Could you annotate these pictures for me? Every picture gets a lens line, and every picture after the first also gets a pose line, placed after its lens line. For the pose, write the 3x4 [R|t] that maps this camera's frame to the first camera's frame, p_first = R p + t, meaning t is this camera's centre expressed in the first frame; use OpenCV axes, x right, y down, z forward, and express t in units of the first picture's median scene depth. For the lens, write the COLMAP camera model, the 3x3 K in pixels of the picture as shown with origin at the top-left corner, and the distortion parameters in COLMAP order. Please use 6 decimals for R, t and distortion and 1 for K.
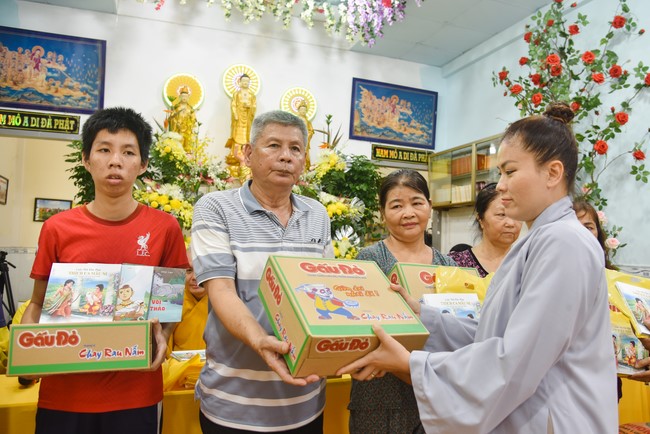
lens RADIAL K [[512.2, 0, 363.8], [0, 512.2, 221.8], [0, 0, 1]] dist [-0.119706, 0.067370]
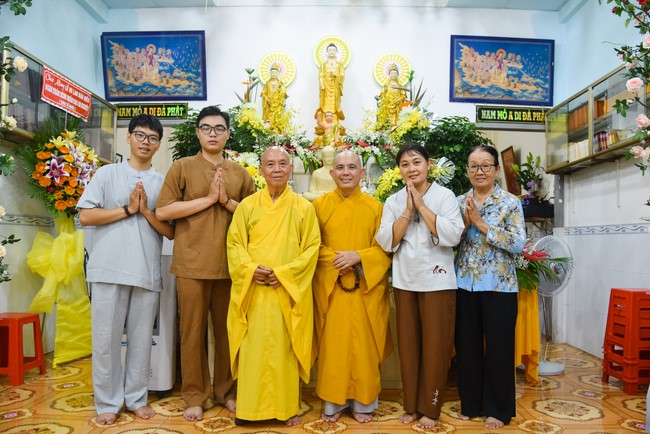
lens RADIAL K [[489.0, 0, 342.5], [0, 489.0, 231.1], [0, 0, 1]] dist [-0.115443, 0.064516]
pose [[0.924379, -0.020955, -0.380899, 0.147635], [0.027001, 0.999580, 0.010535, 0.070876], [0.380518, -0.020023, 0.924557, 0.138853]]
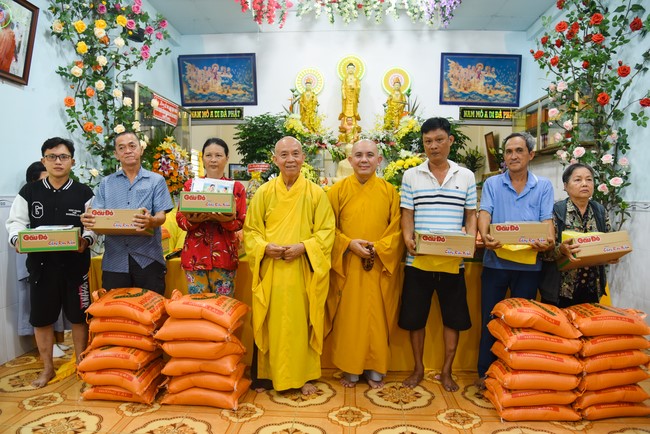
lens RADIAL K [[472.4, 0, 326.8], [0, 472.4, 233.3], [0, 0, 1]] dist [-0.119741, 0.070536]
pose [[0.901579, 0.016492, -0.432300, 0.264977], [0.033801, 0.993533, 0.108397, 0.018412], [0.431292, -0.112341, 0.895191, -0.187613]]
